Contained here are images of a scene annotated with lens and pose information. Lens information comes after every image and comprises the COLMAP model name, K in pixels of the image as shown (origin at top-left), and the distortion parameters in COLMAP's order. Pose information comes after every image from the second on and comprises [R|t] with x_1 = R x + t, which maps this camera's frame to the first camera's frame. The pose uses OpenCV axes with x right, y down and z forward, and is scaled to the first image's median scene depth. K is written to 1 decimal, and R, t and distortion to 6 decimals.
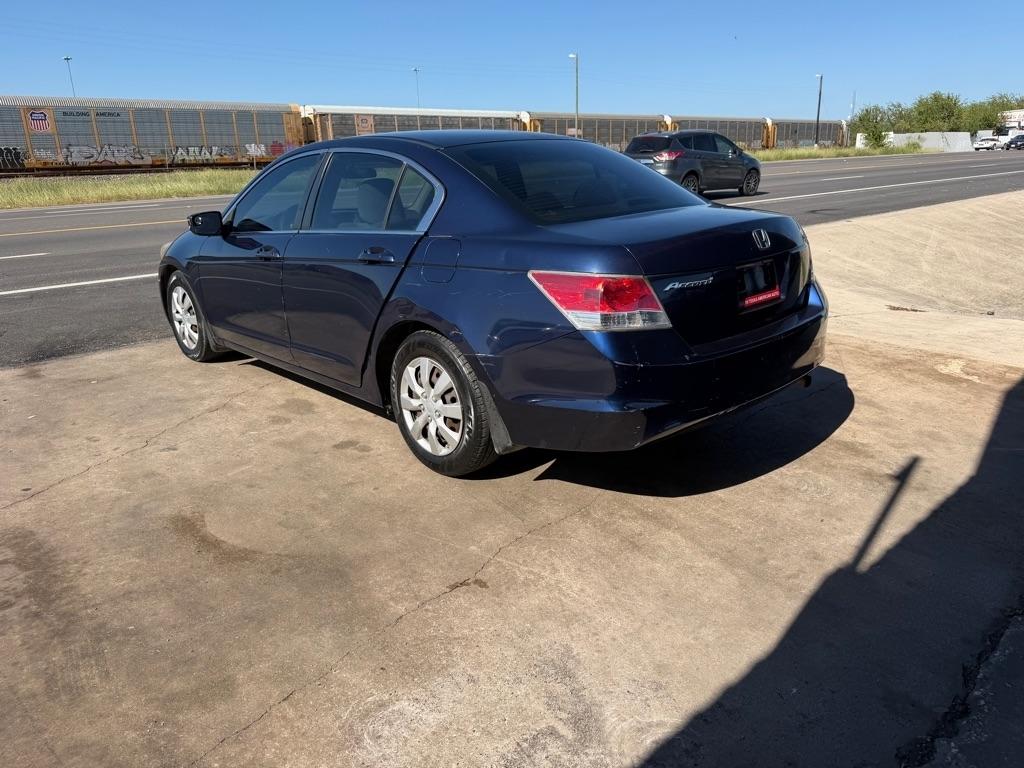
lens RADIAL K [[722.5, 0, 518.7], [0, 722.5, 390.1], [0, 0, 1]] dist [0.033721, -0.049139]
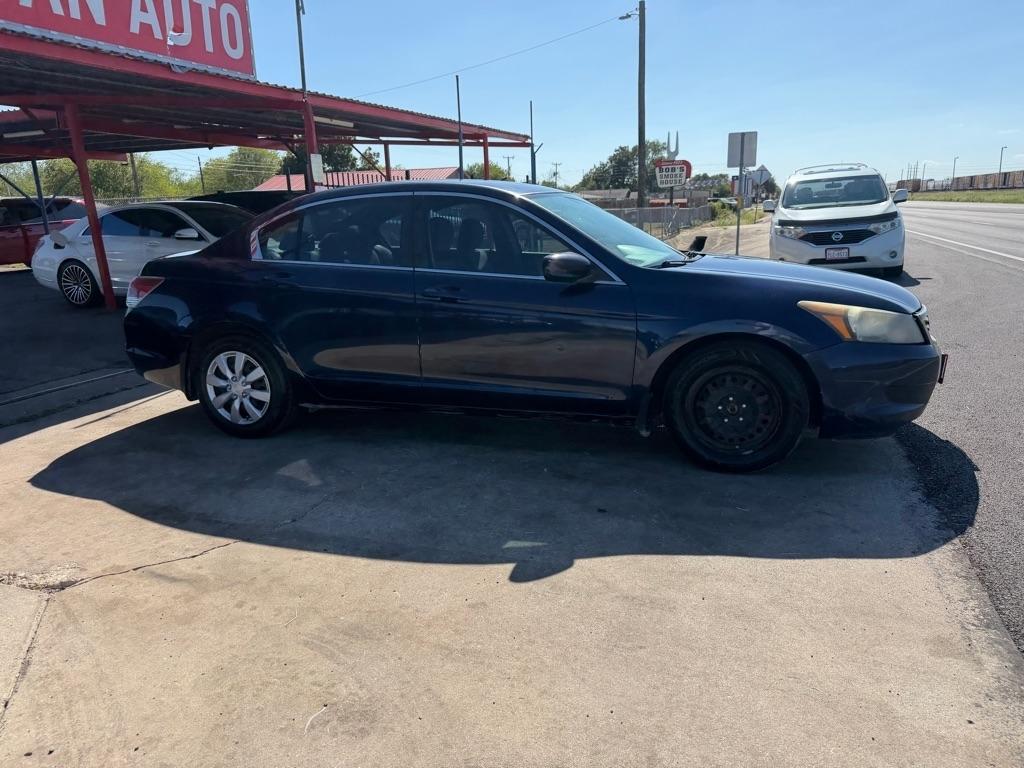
lens RADIAL K [[722.5, 0, 518.5], [0, 722.5, 385.2], [0, 0, 1]] dist [0.033721, -0.049139]
pose [[-0.880044, 0.169237, -0.443713, 0.384958], [-0.086825, 0.861257, 0.500697, -0.760657], [0.466887, 0.479161, -0.743250, 2.371613]]
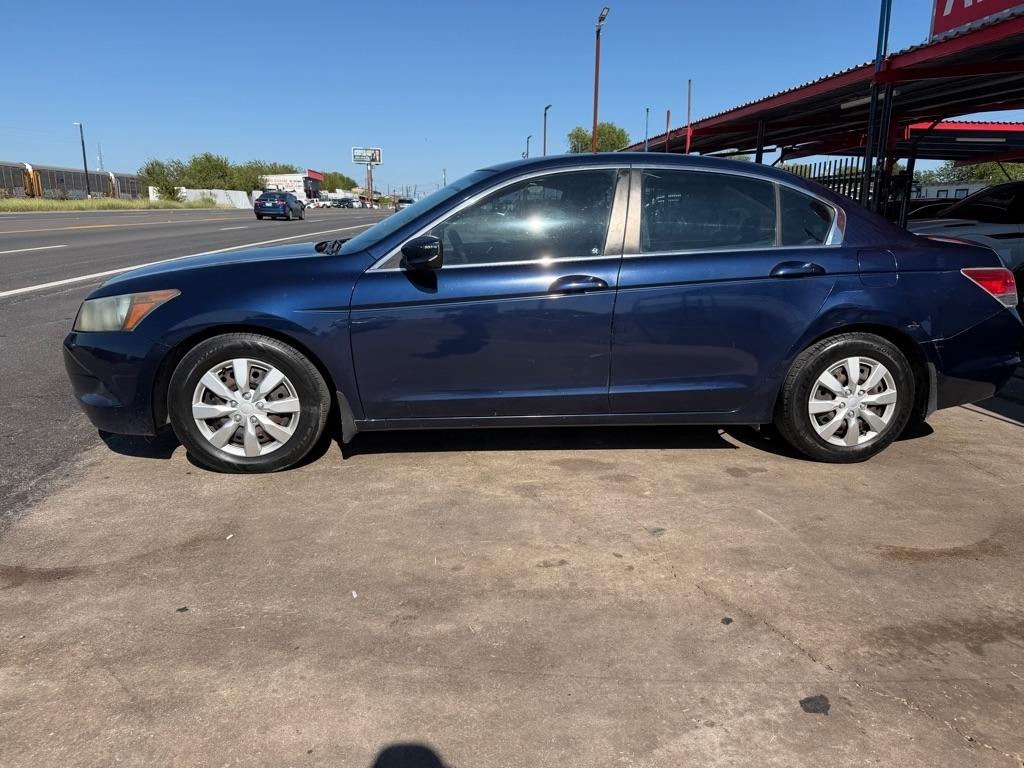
lens RADIAL K [[722.5, 0, 519.7], [0, 722.5, 386.3], [0, 0, 1]] dist [0.033721, -0.049139]
pose [[0.603104, -0.151363, 0.783170, -1.172300], [0.209474, 0.977425, 0.027595, -0.124320], [-0.769667, 0.147411, 0.621195, 0.628481]]
